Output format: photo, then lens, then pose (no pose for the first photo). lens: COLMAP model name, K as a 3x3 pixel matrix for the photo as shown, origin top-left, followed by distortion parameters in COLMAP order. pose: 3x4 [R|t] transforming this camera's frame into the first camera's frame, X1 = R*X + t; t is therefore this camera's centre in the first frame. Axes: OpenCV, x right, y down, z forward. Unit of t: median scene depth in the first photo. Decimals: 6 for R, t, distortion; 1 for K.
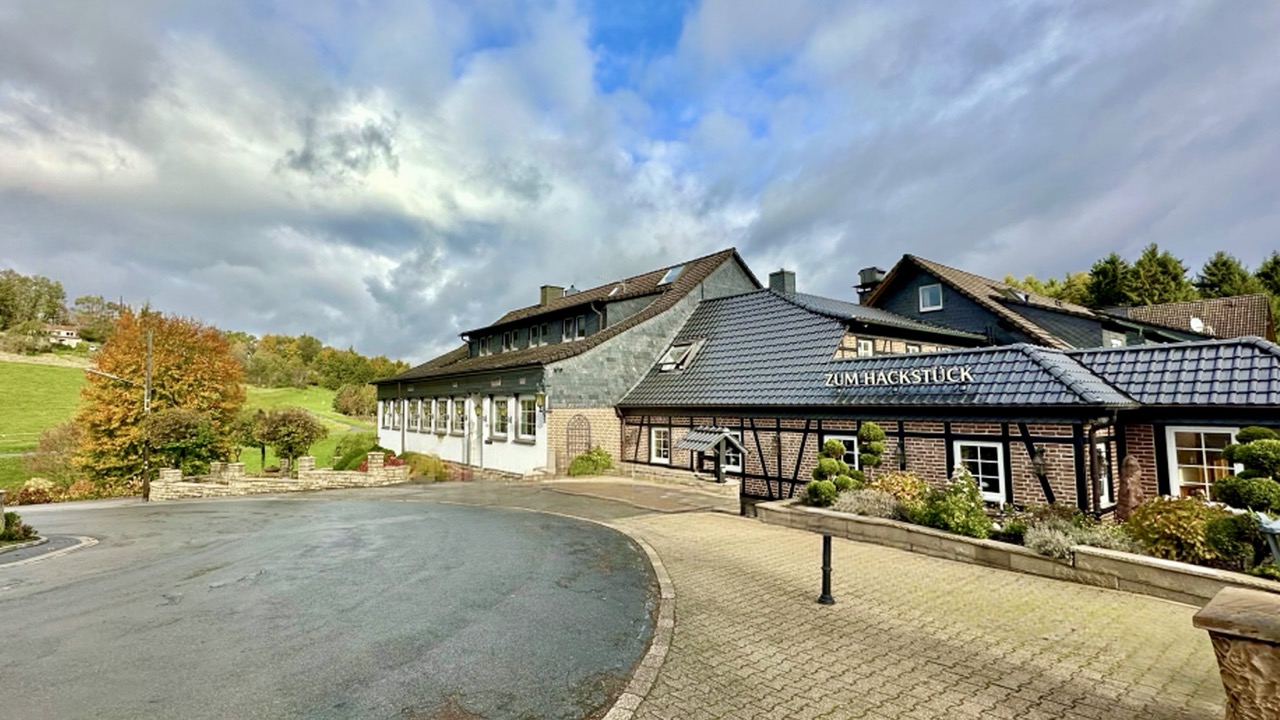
lens RADIAL K [[529.0, 0, 626.9], [0, 529.0, 365.7], [0, 0, 1]] dist [0.002078, 0.000105]
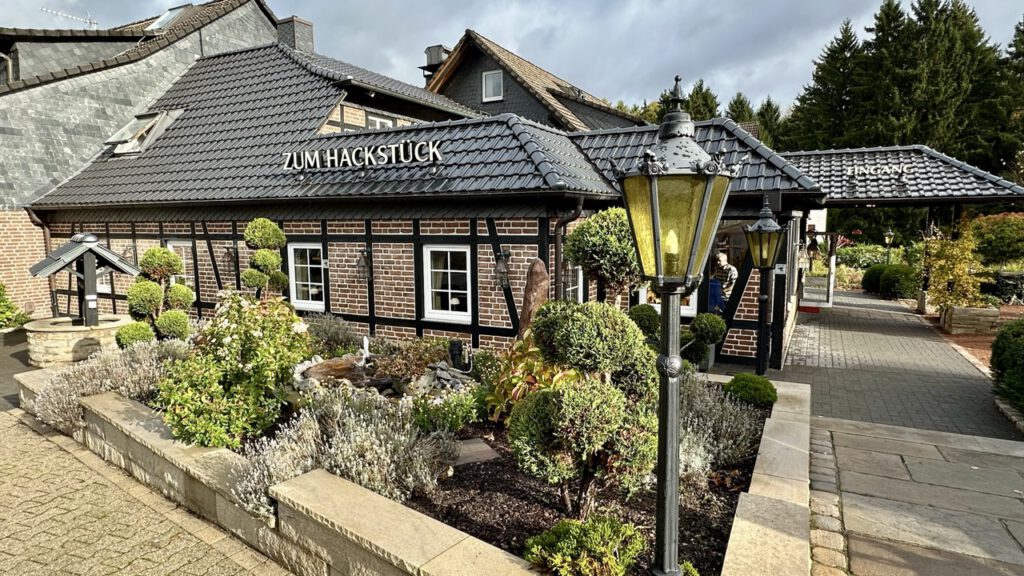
lens RADIAL K [[567.0, 0, 518.0], [0, 567.0, 285.7], [0, 0, 1]] dist [0.002118, 0.000398]
pose [[0.882558, -0.060957, 0.466235, 0.251449], [-0.031620, 0.981622, 0.188196, 0.031408], [-0.469138, -0.180836, 0.864412, 0.174347]]
